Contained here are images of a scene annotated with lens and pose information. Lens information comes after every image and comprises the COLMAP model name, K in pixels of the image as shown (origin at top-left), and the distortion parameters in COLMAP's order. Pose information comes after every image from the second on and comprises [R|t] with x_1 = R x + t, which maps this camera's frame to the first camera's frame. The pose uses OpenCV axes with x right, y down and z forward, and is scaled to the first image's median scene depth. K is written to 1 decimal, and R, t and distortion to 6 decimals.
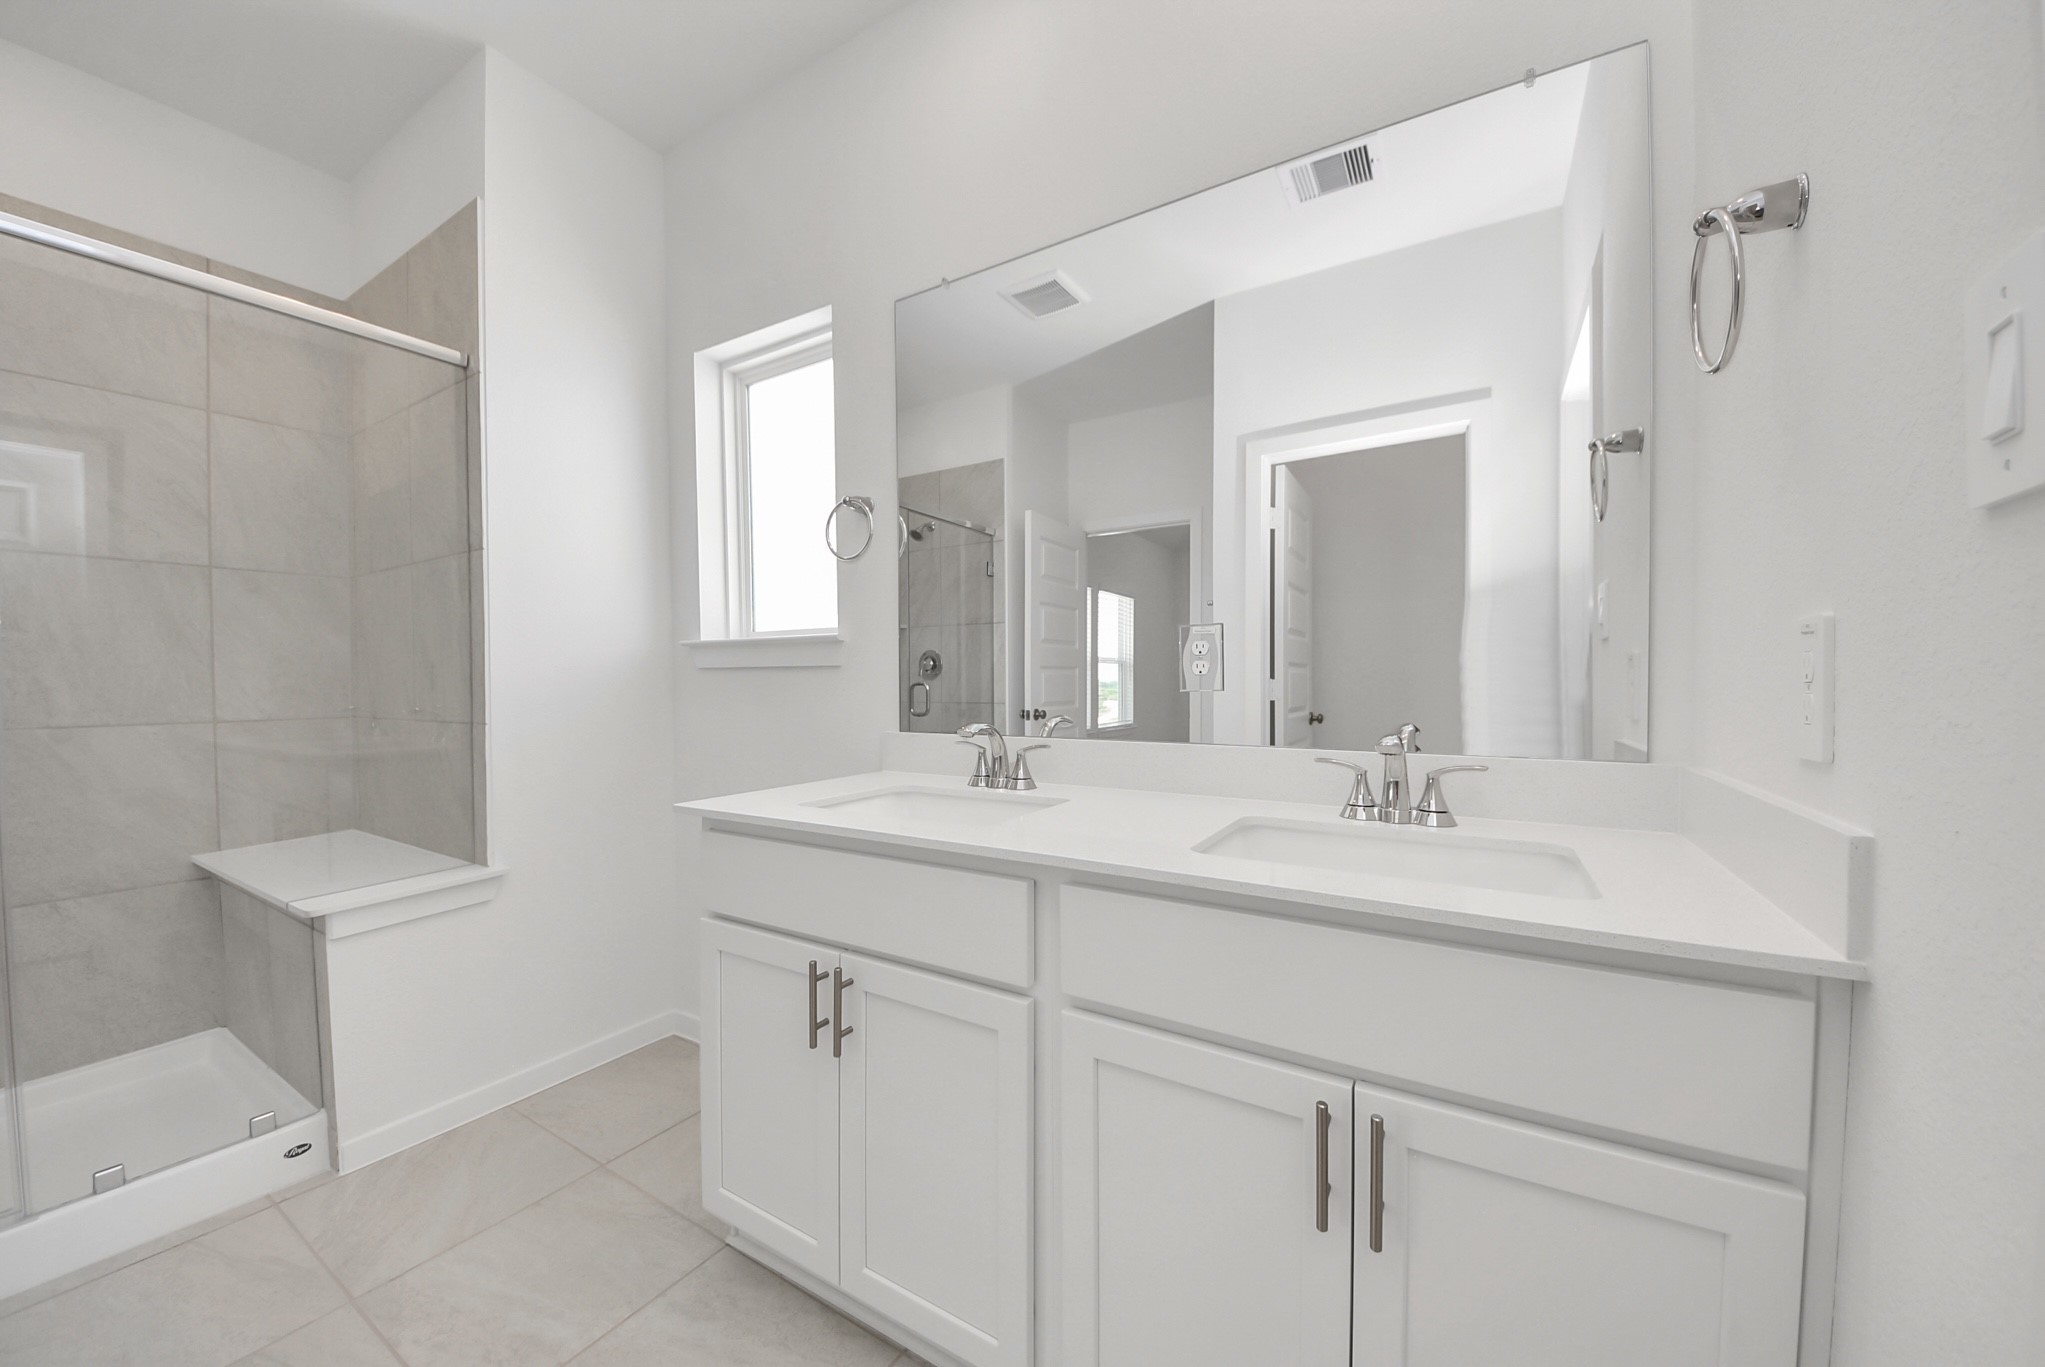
lens RADIAL K [[733.9, 0, 1023.9], [0, 733.9, 699.3], [0, 0, 1]] dist [-0.007259, -0.001559]
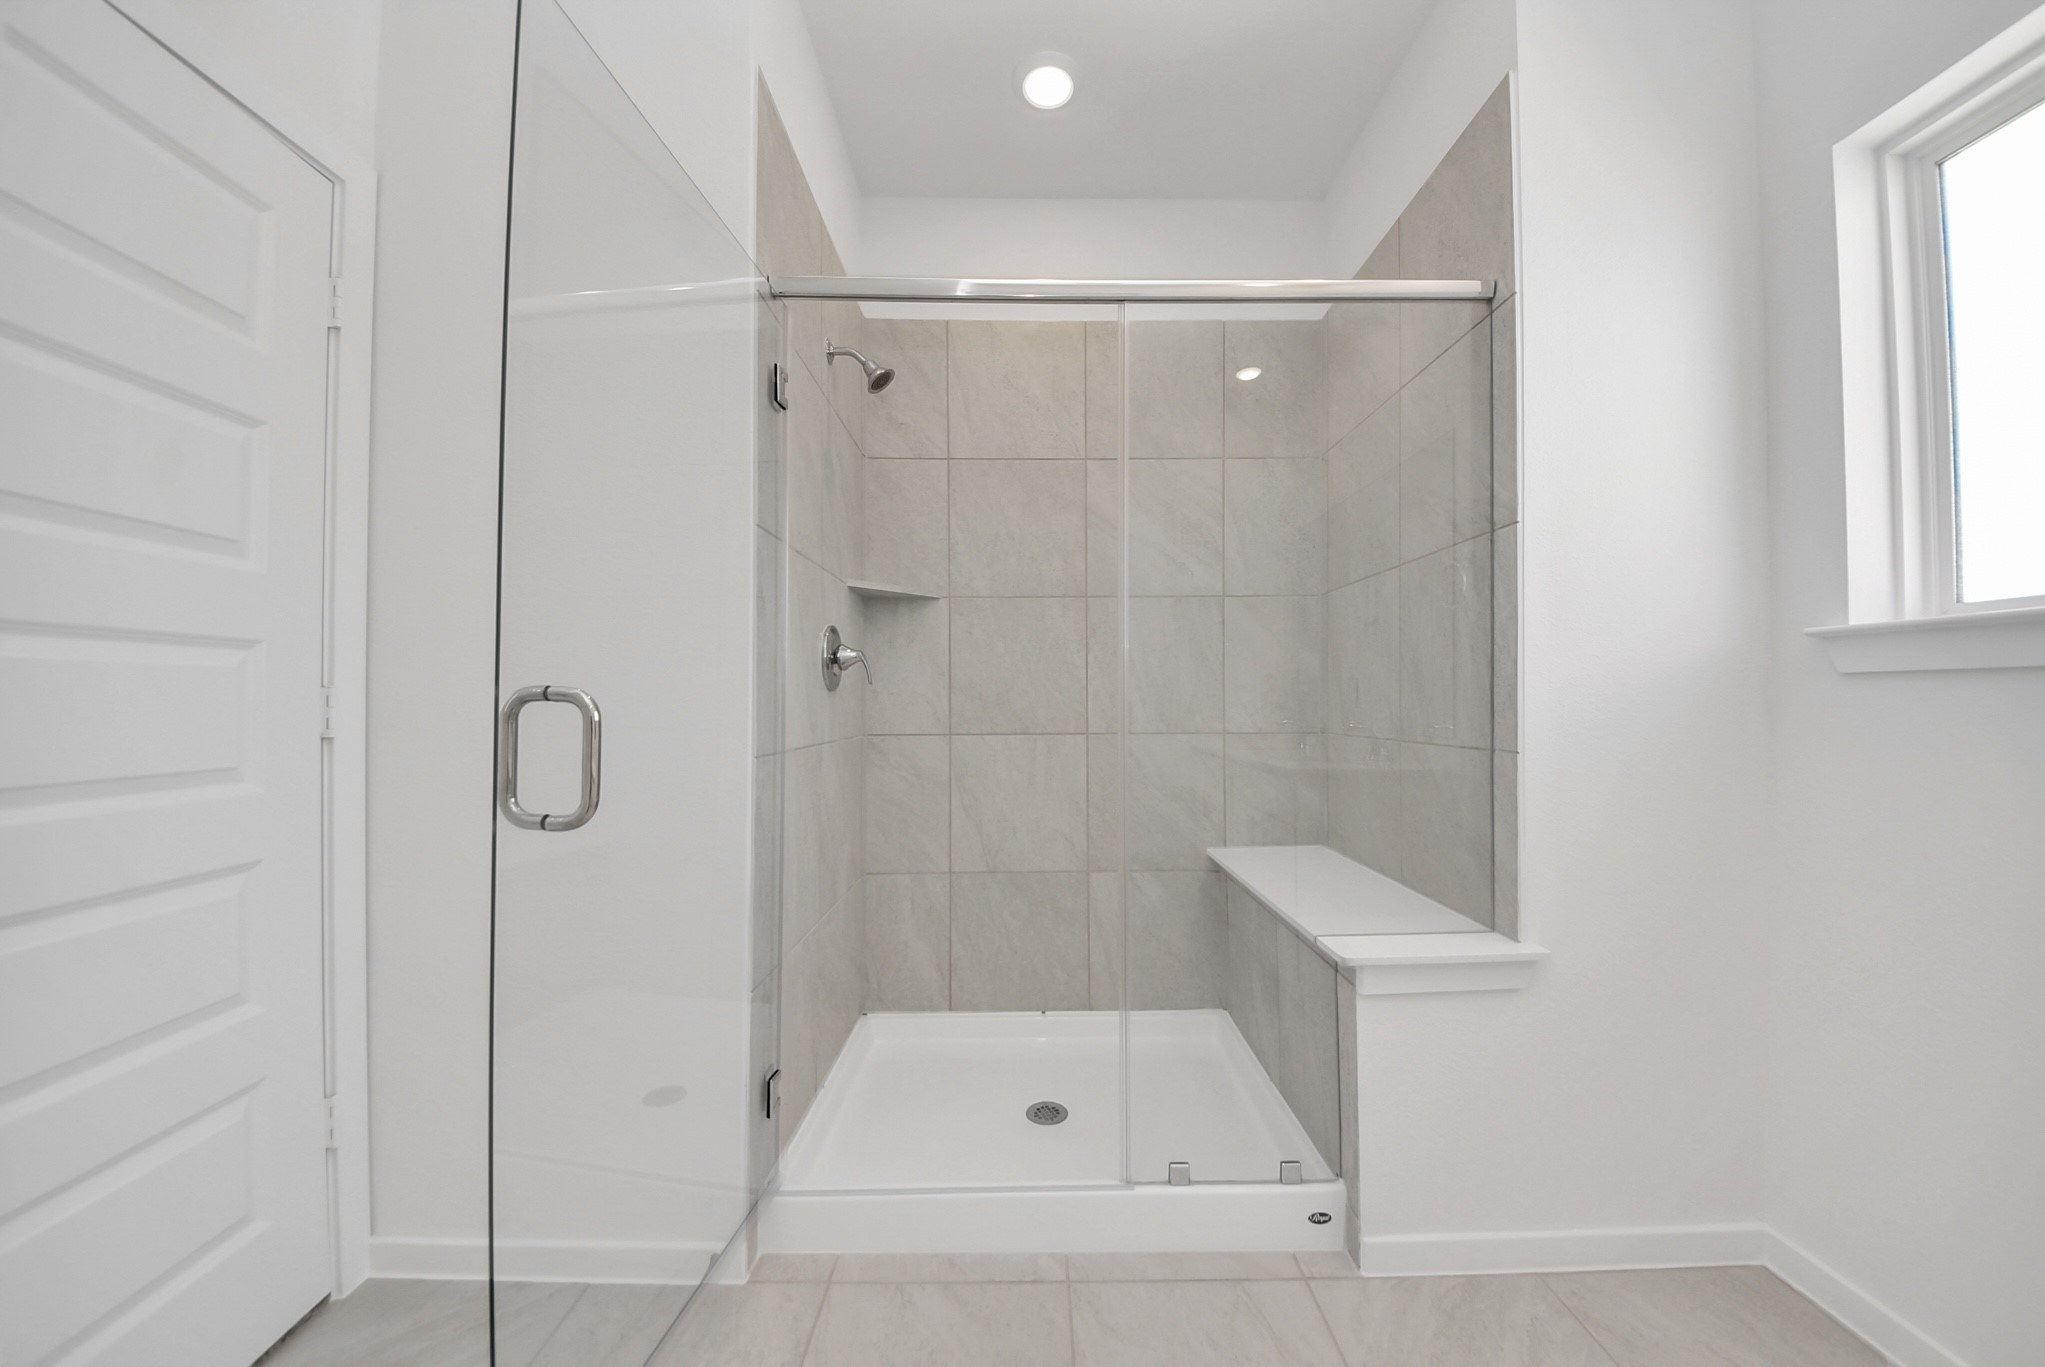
lens RADIAL K [[733.9, 0, 1023.3], [0, 733.9, 686.1], [0, 0, 1]] dist [-0.007259, -0.001559]
pose [[0.515282, -0.015780, -0.856875, -0.336976], [-0.019559, 0.999354, -0.030166, -0.001213], [0.856797, 0.032304, 0.514641, 0.163925]]
